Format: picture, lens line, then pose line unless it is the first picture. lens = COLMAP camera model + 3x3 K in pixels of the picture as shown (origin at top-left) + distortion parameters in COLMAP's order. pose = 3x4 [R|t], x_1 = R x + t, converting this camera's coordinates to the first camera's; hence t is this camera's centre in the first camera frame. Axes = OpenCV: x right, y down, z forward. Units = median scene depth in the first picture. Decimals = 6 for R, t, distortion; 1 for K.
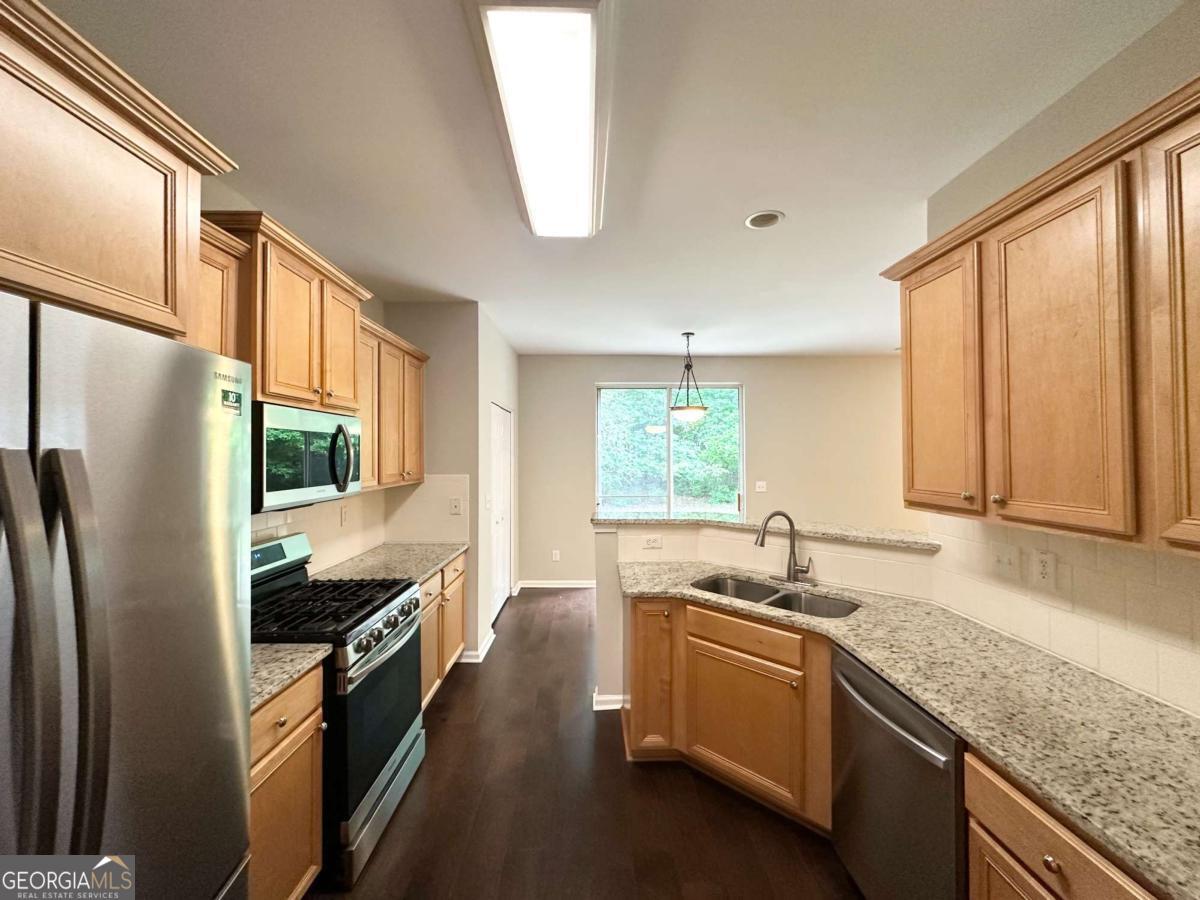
lens RADIAL K [[478.2, 0, 601.9], [0, 478.2, 448.9], [0, 0, 1]] dist [0.003016, 0.000229]
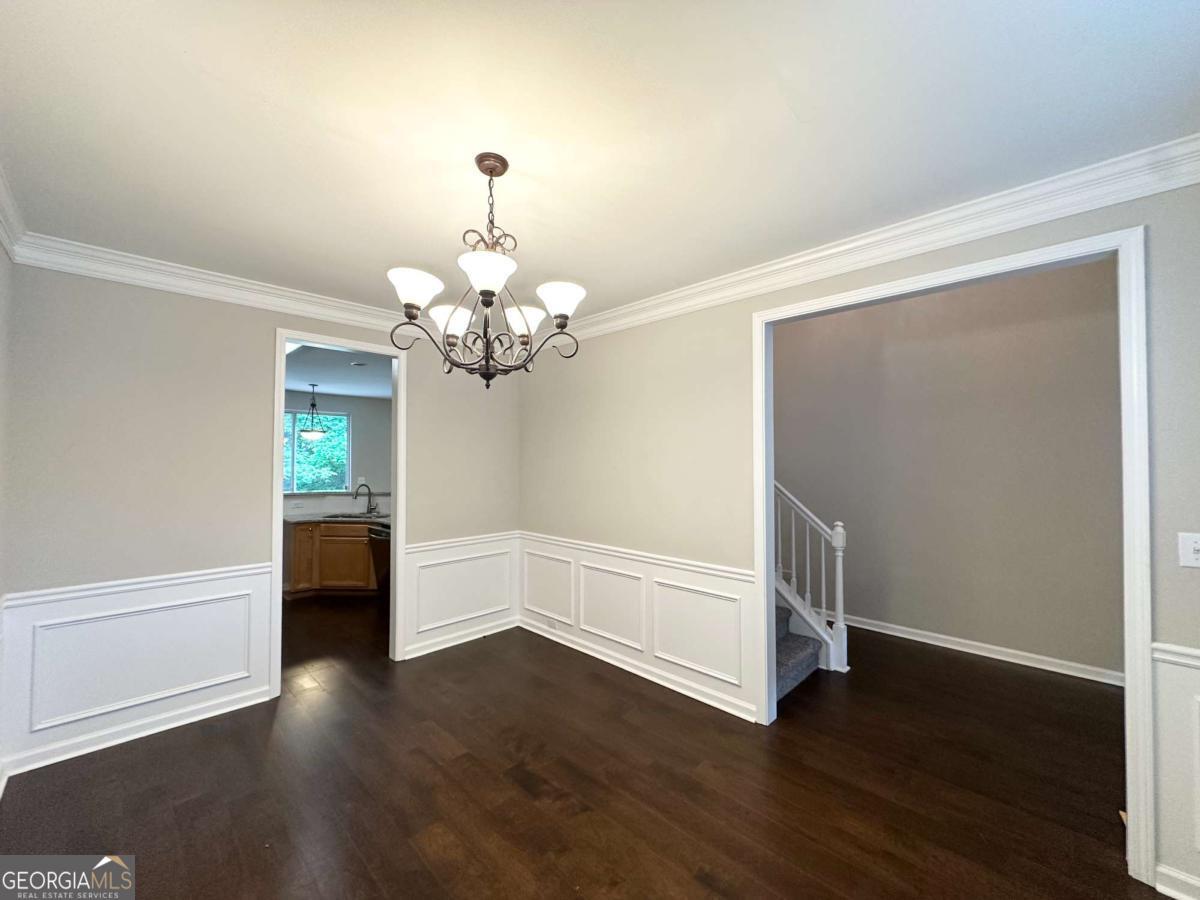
lens RADIAL K [[478.2, 0, 598.2], [0, 478.2, 451.4], [0, 0, 1]] dist [0.003016, 0.000229]
pose [[0.723579, 0.019581, 0.689964, -0.323221], [-0.016554, 0.999802, -0.011014, -0.021583], [-0.690043, -0.003452, 0.723760, -1.141857]]
